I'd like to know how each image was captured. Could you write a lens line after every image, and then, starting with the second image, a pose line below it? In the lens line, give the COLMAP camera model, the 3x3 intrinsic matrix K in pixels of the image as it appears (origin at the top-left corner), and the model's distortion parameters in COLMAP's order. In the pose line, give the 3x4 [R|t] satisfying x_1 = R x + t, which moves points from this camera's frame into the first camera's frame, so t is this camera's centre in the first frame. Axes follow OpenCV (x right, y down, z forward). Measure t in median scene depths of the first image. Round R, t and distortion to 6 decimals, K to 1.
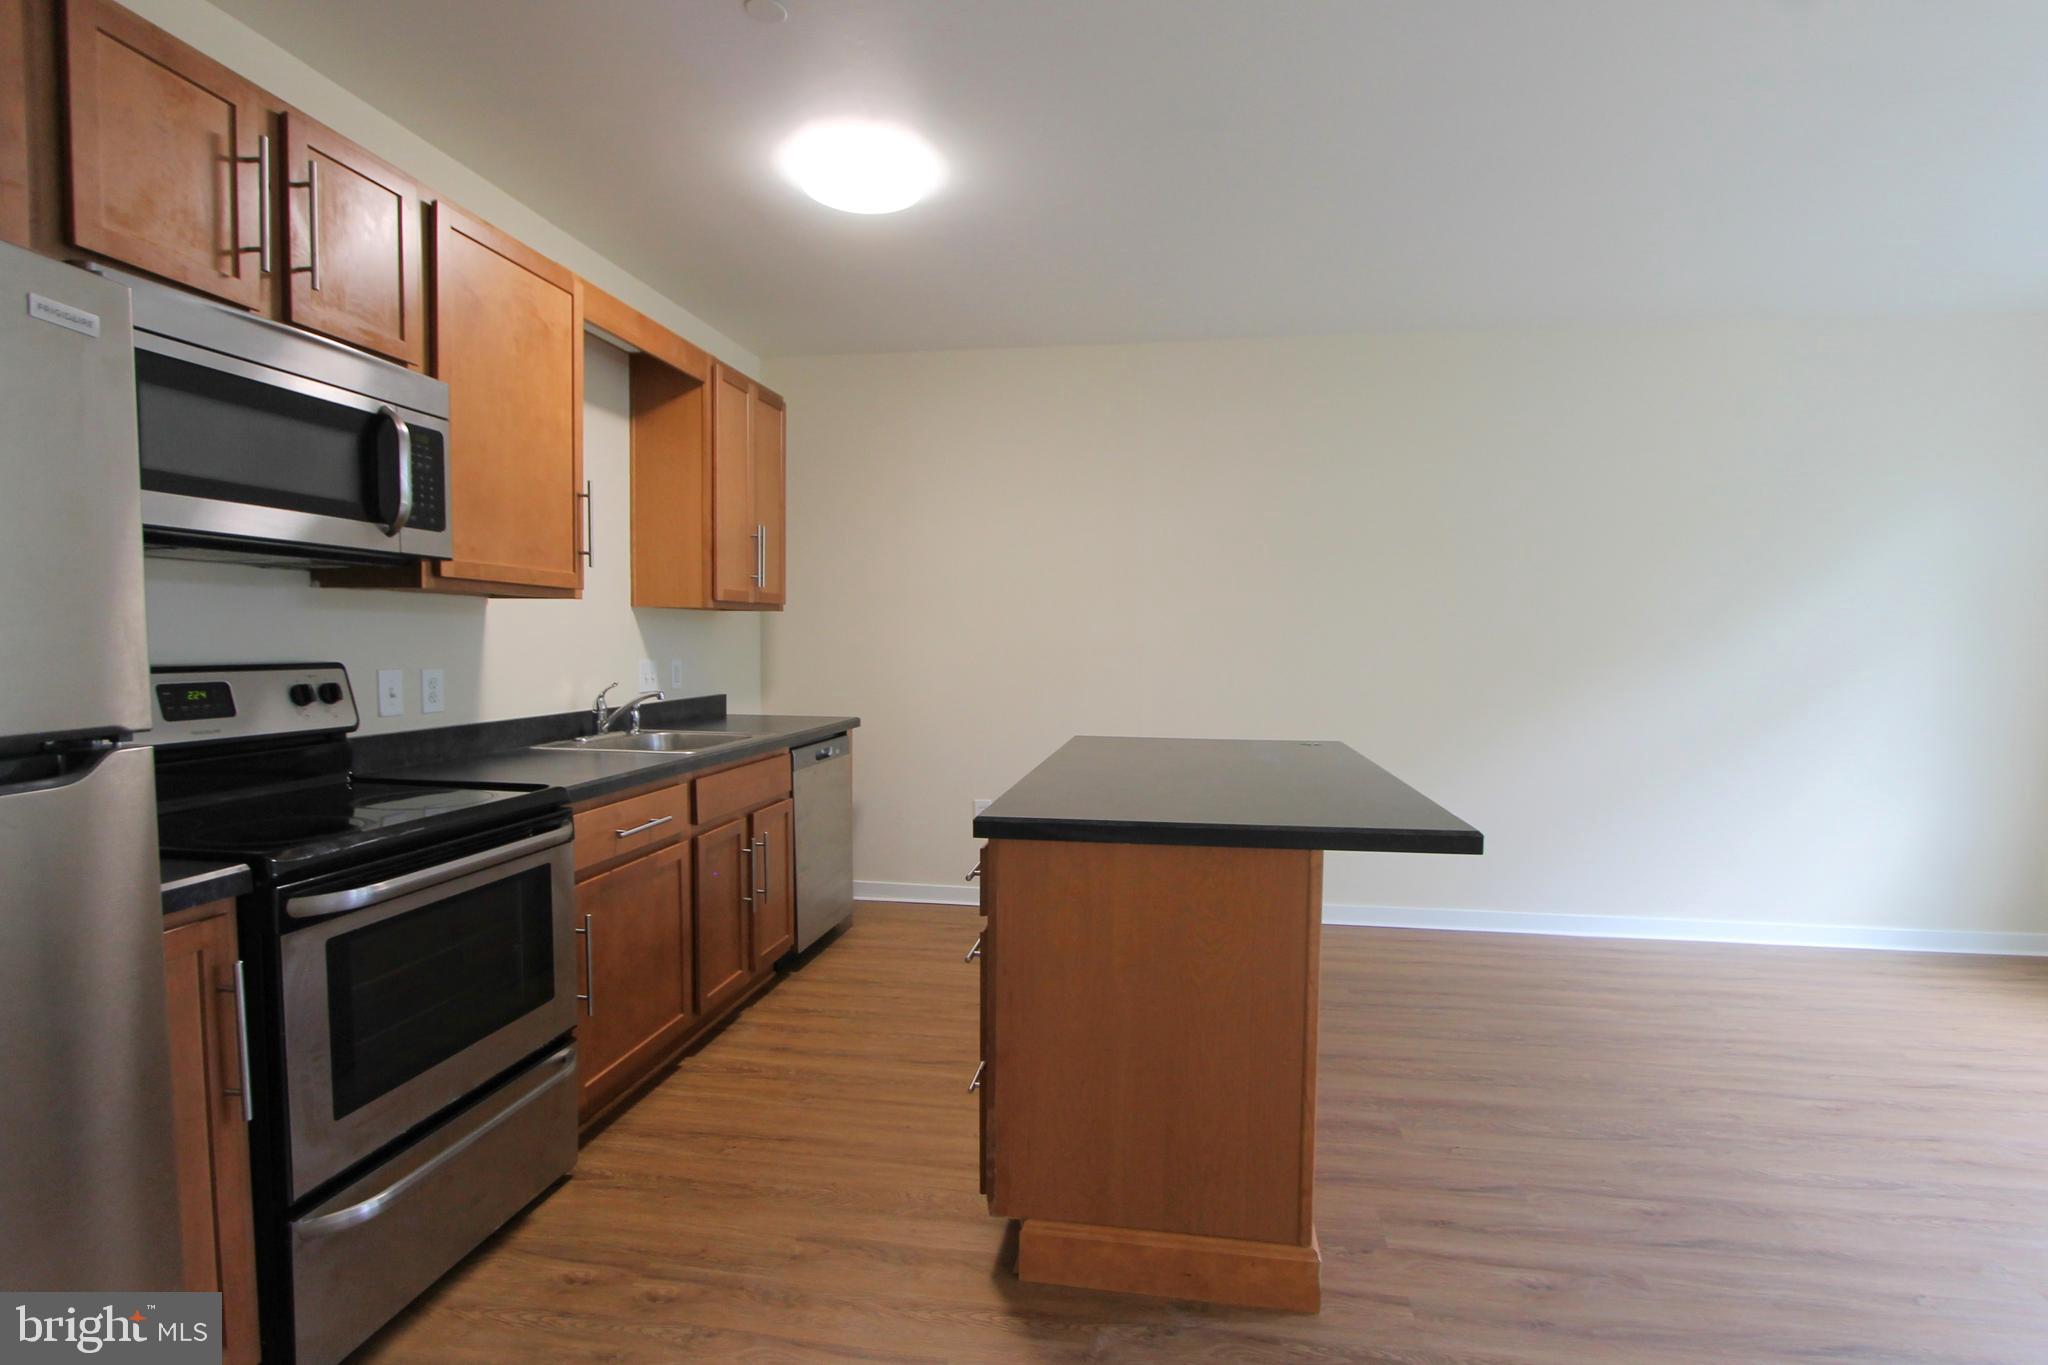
lens RADIAL K [[988.0, 0, 1037.3], [0, 988.0, 696.0], [0, 0, 1]] dist [-0.010969, 0.000360]
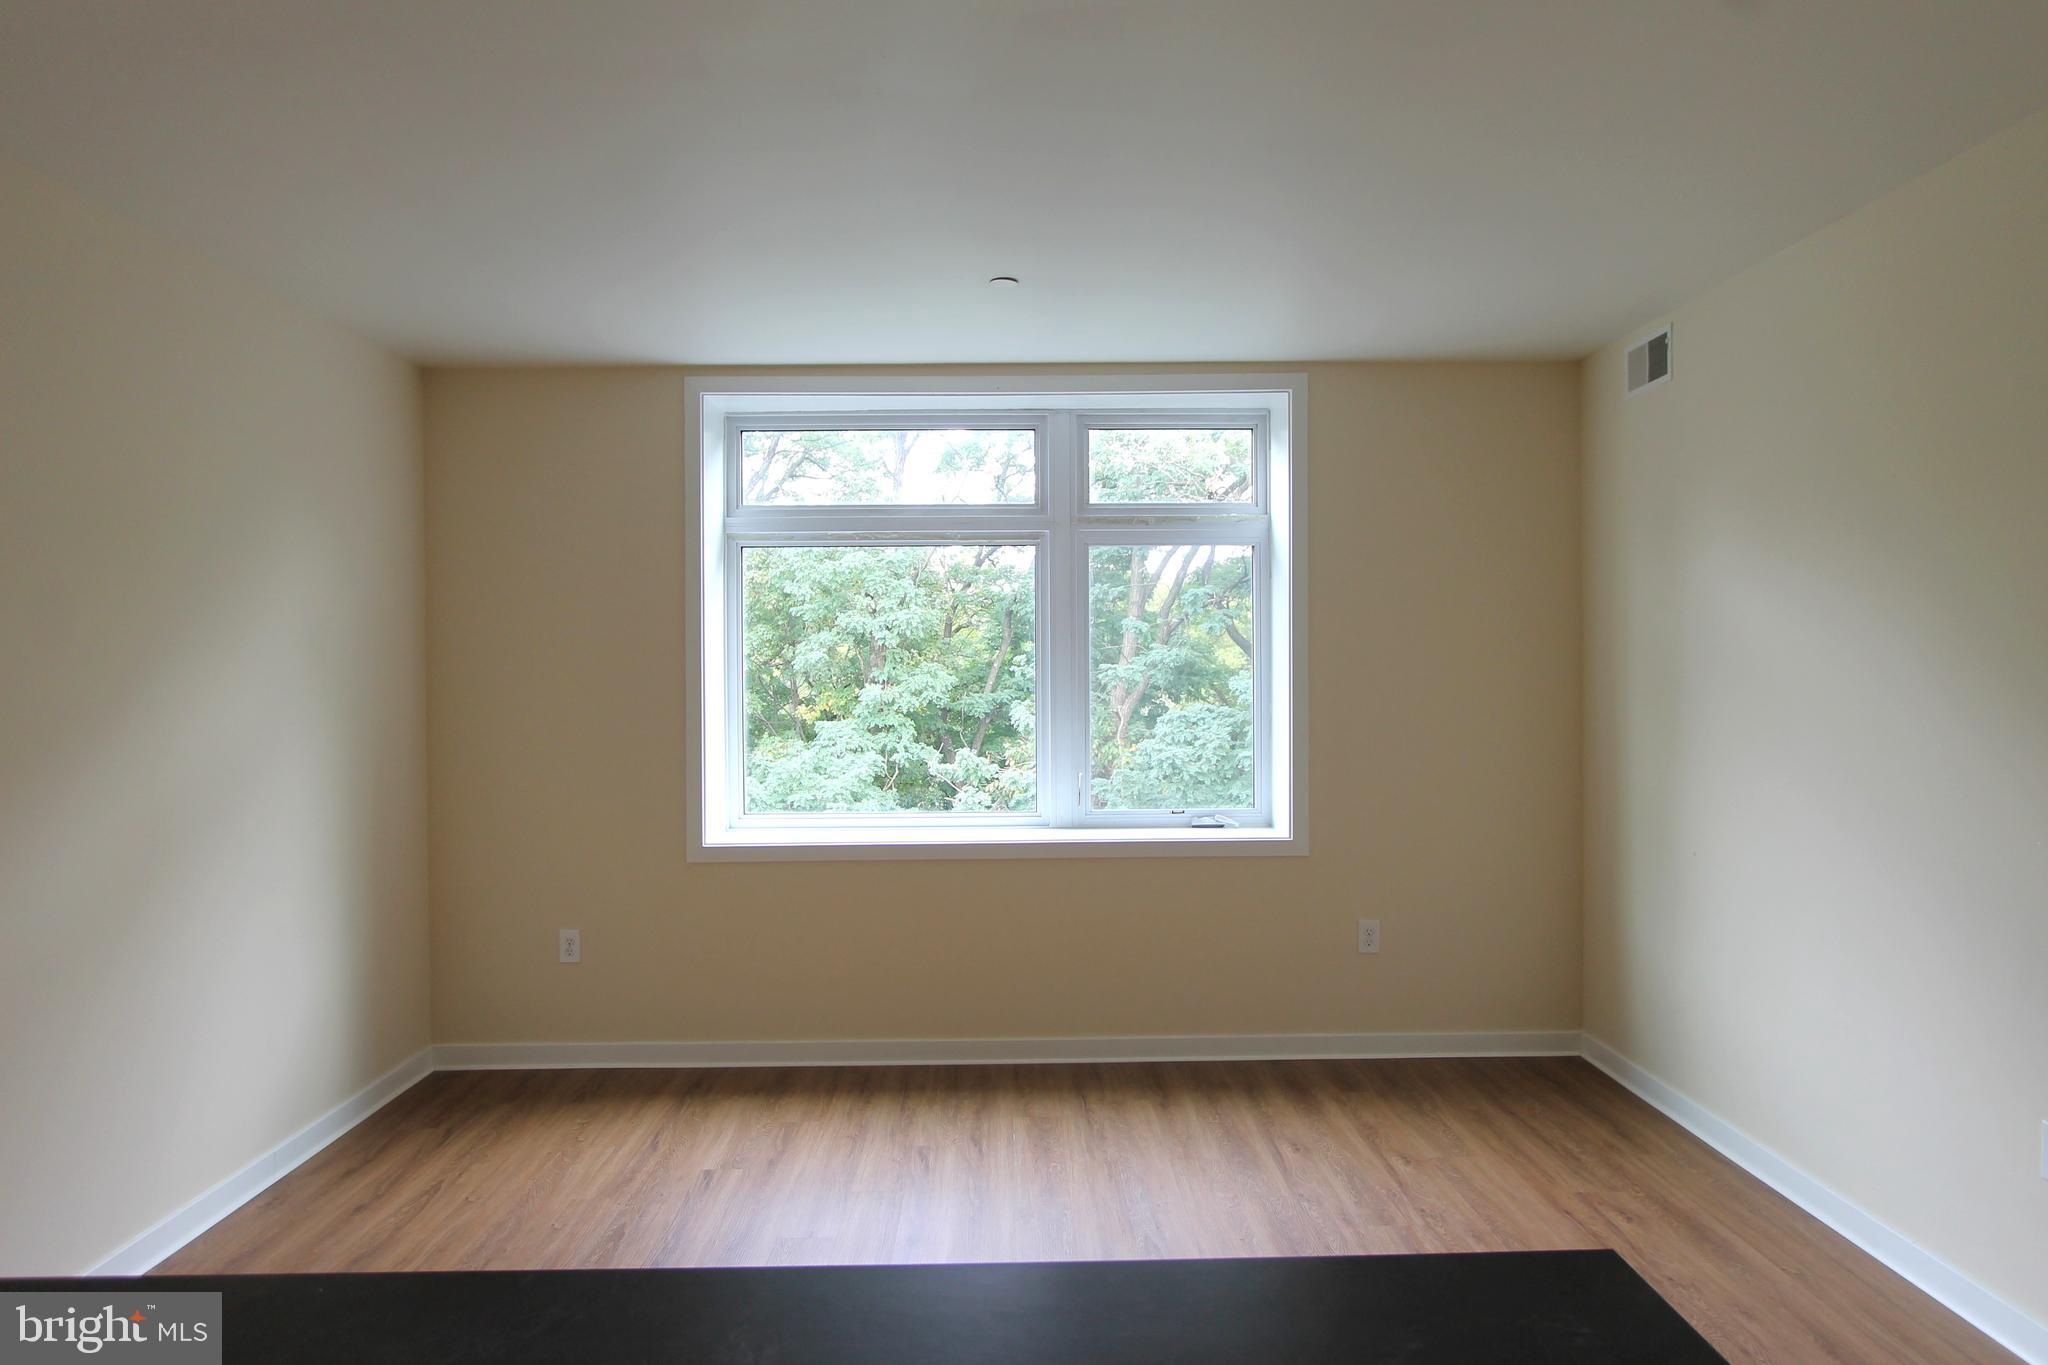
lens RADIAL K [[1149.8, 0, 1024.0], [0, 1149.8, 682.5], [0, 0, 1]] dist [-0.023258, 0.000786]
pose [[-0.175067, -0.014118, 0.984455, -0.027620], [0.062851, 0.997697, 0.025485, -0.115353], [-0.982548, 0.066335, -0.173777, 0.900466]]
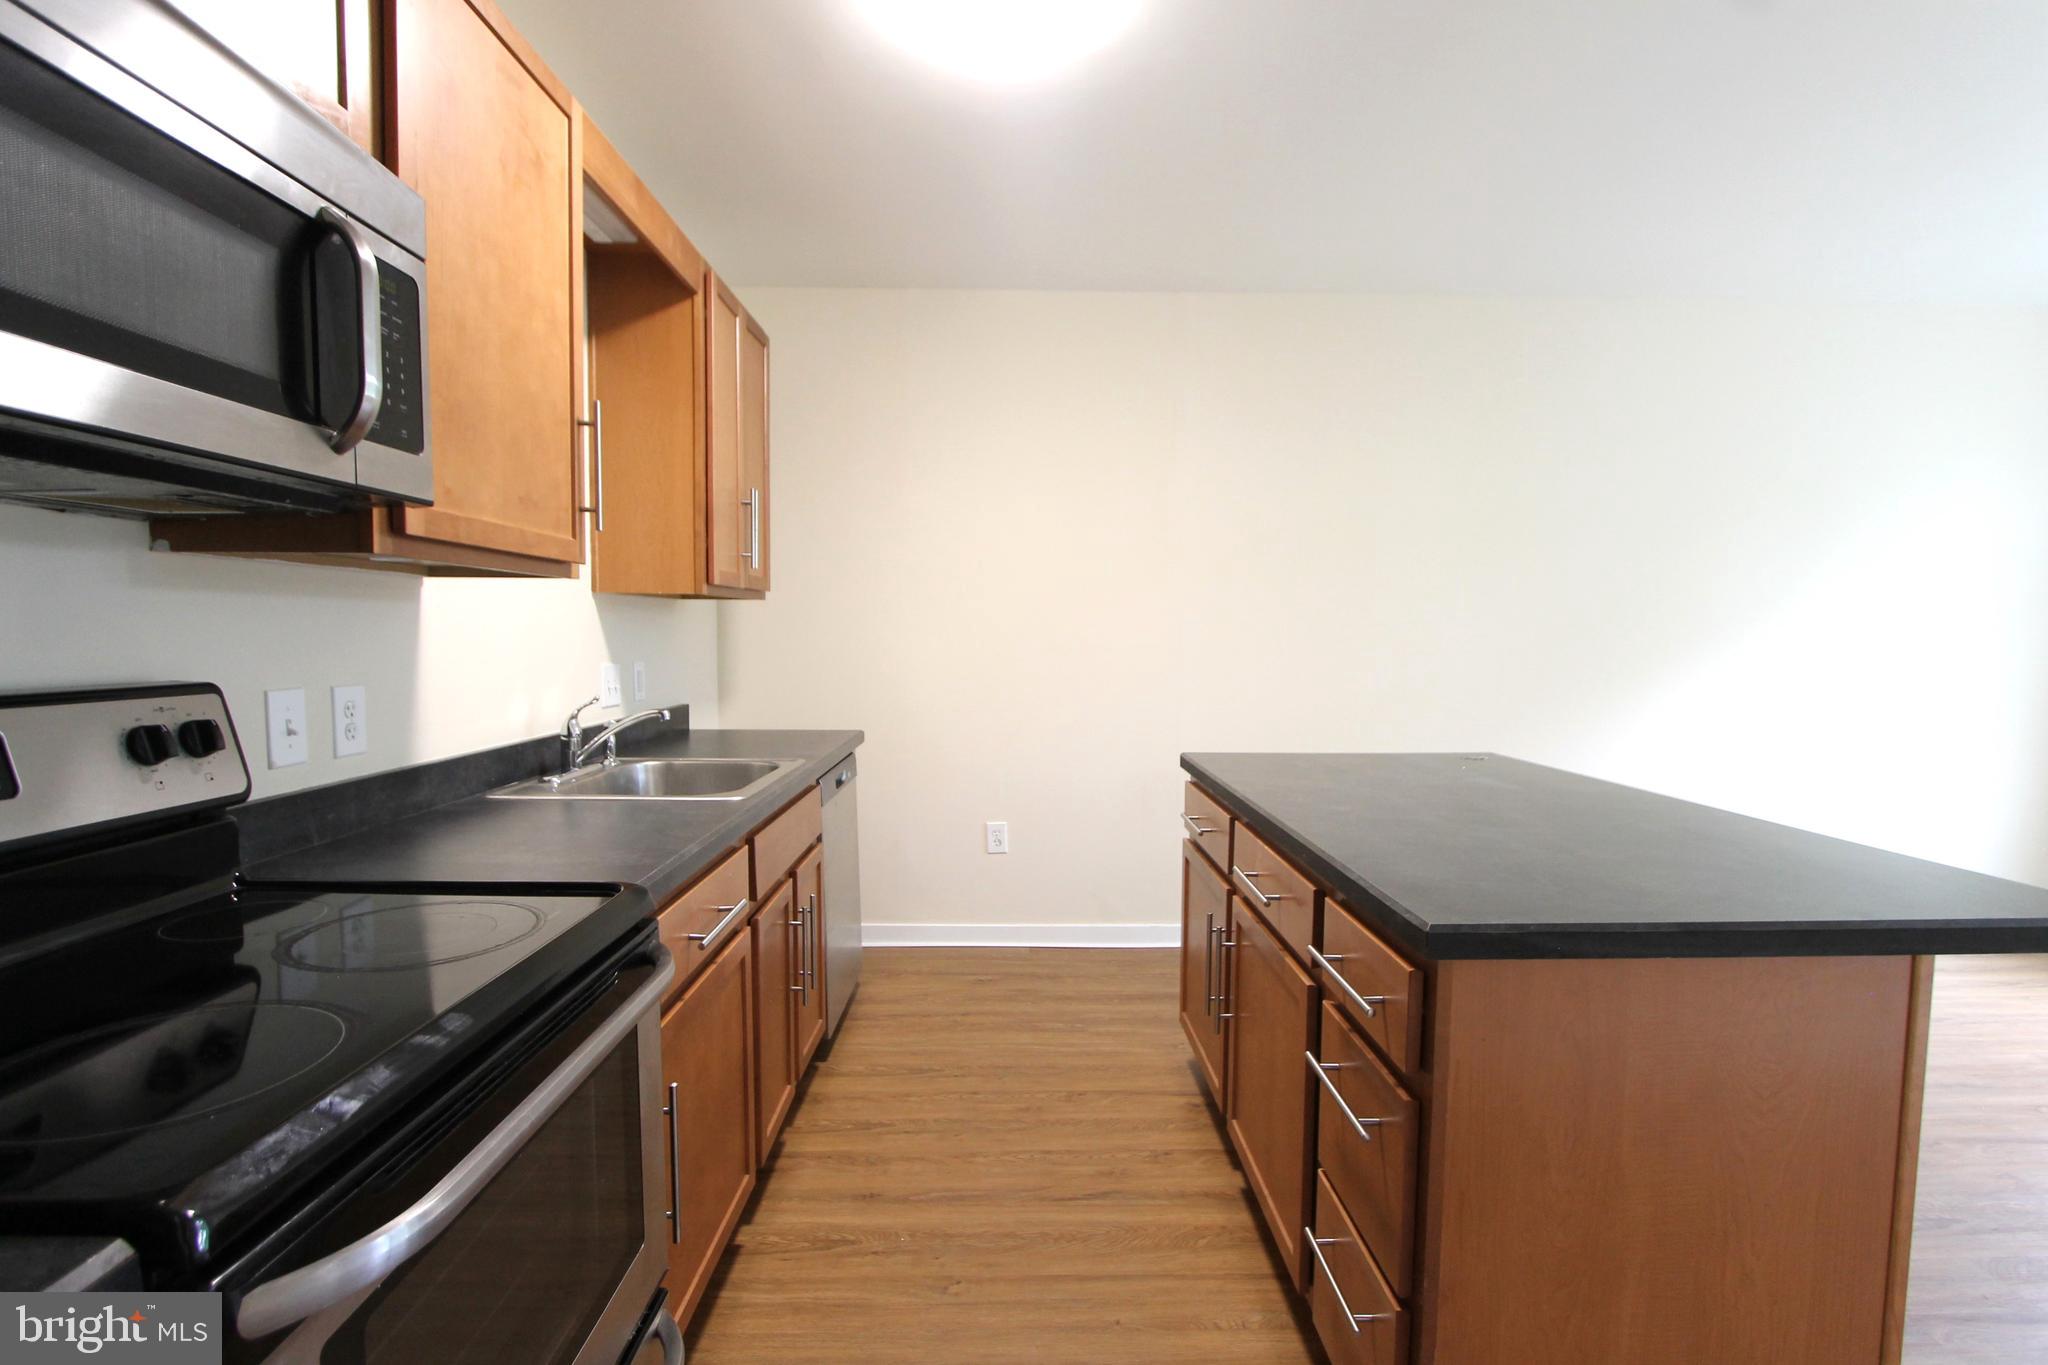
lens RADIAL K [[954.1, 0, 1038.4], [0, 954.1, 697.0], [0, 0, 1]] dist [-0.015508, 0.001187]
pose [[0.983936, -0.013319, 0.178024, -0.284614], [0.011208, 0.999855, 0.012857, -0.023427], [-0.178169, -0.010655, 0.983942, 0.318329]]
